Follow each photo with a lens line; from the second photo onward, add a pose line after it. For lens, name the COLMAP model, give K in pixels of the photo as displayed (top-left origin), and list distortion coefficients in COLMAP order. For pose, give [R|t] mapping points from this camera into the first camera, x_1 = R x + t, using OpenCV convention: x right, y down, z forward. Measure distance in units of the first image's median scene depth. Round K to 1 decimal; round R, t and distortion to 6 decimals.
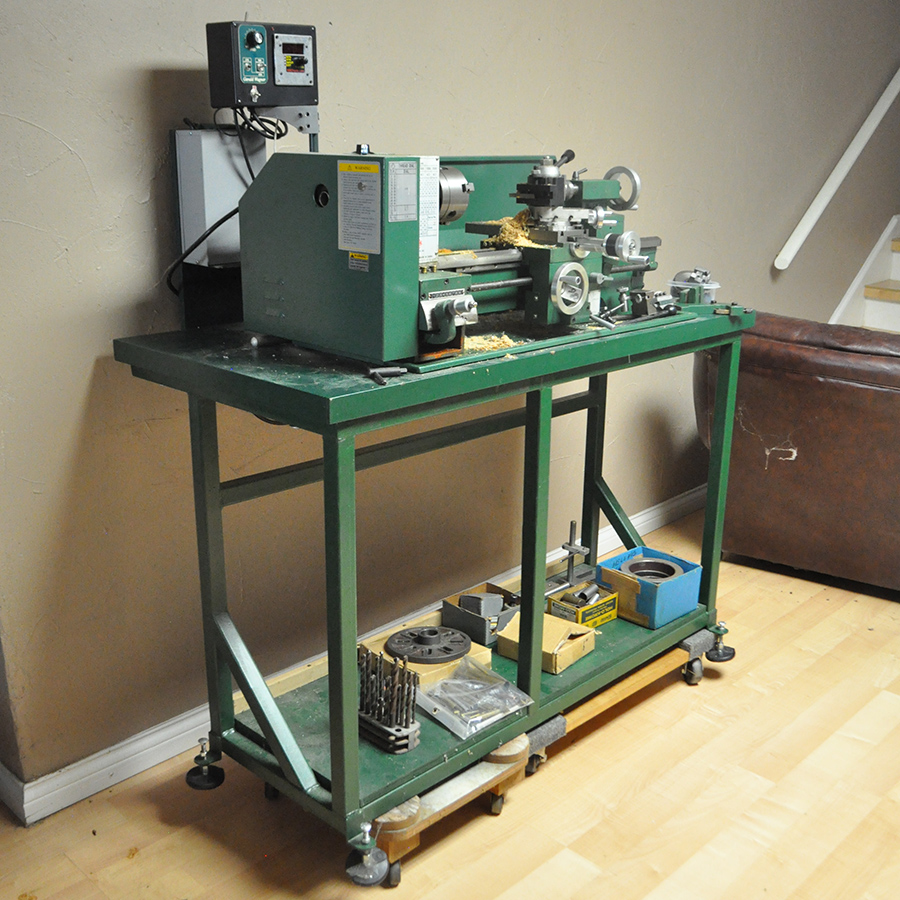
lens RADIAL K [[1088.8, 0, 451.4], [0, 1088.8, 454.8], [0, 0, 1]] dist [-0.116916, 0.000000]
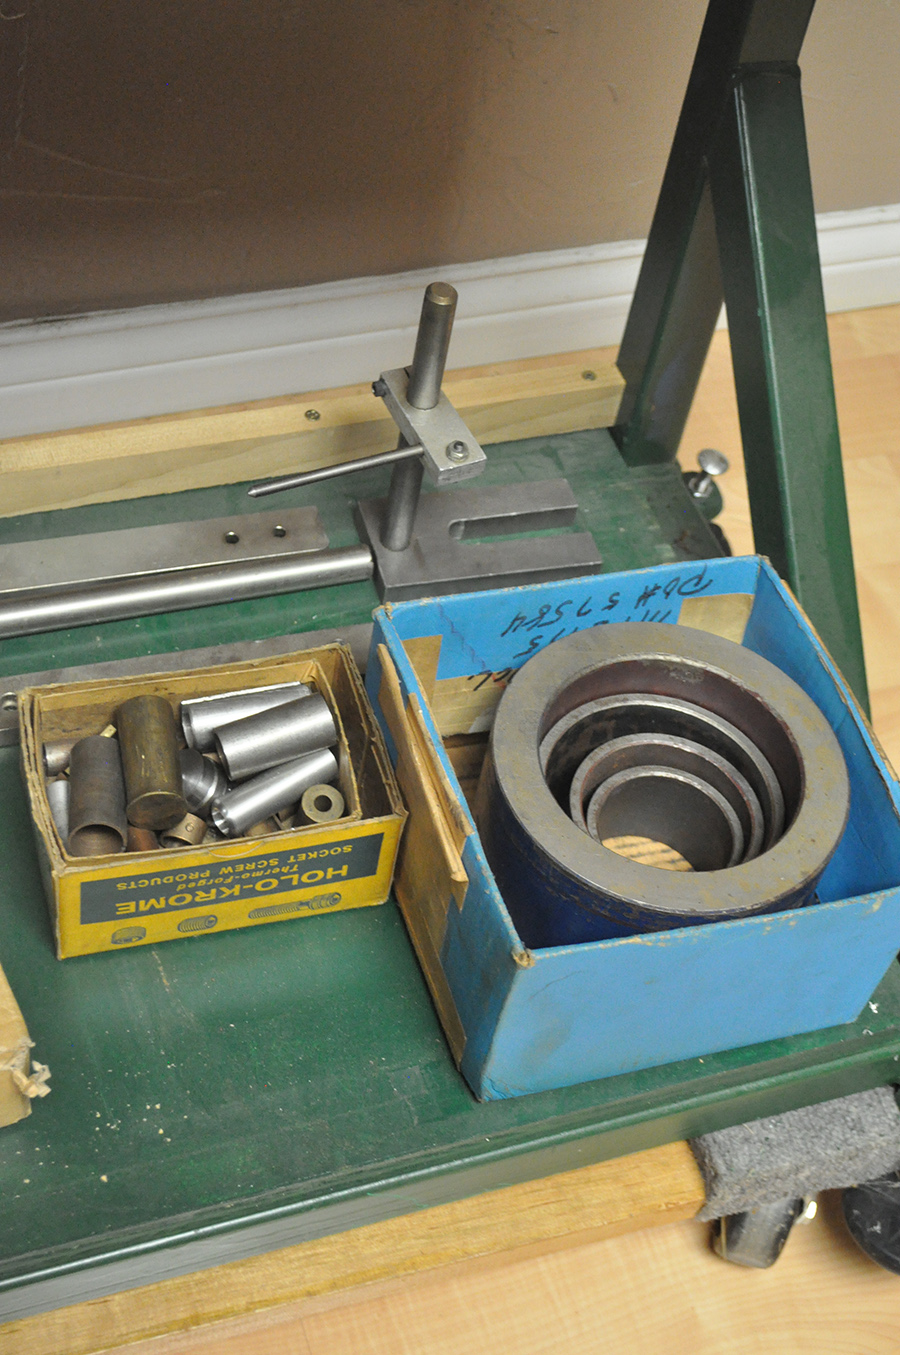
lens RADIAL K [[2000.0, 0, 447.5], [0, 2000.0, 670.6], [0, 0, 1]] dist [-0.030012, 0.000000]
pose [[0.885397, 0.414097, -0.211179, 0.221510], [-0.246801, 0.803766, 0.541341, -0.070675], [0.393906, -0.427182, 0.813851, 0.755762]]
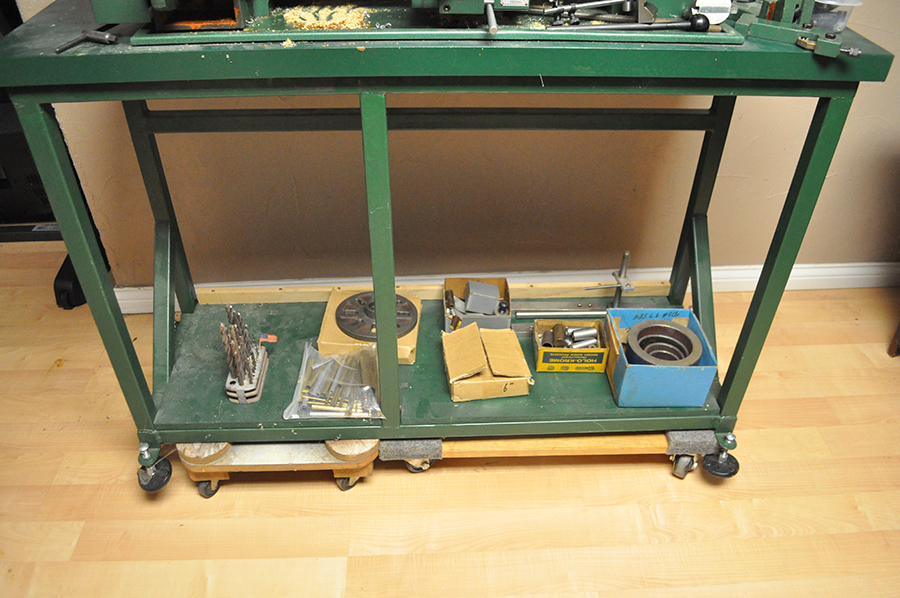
lens RADIAL K [[699.4, 0, 450.6], [0, 699.4, 303.5], [0, 0, 1]] dist [-0.087082, -0.006025]
pose [[0.725576, 0.415712, -0.548381, 0.358454], [-0.202602, 0.890632, 0.407095, -0.110394], [0.657640, -0.184275, 0.730446, 0.516425]]
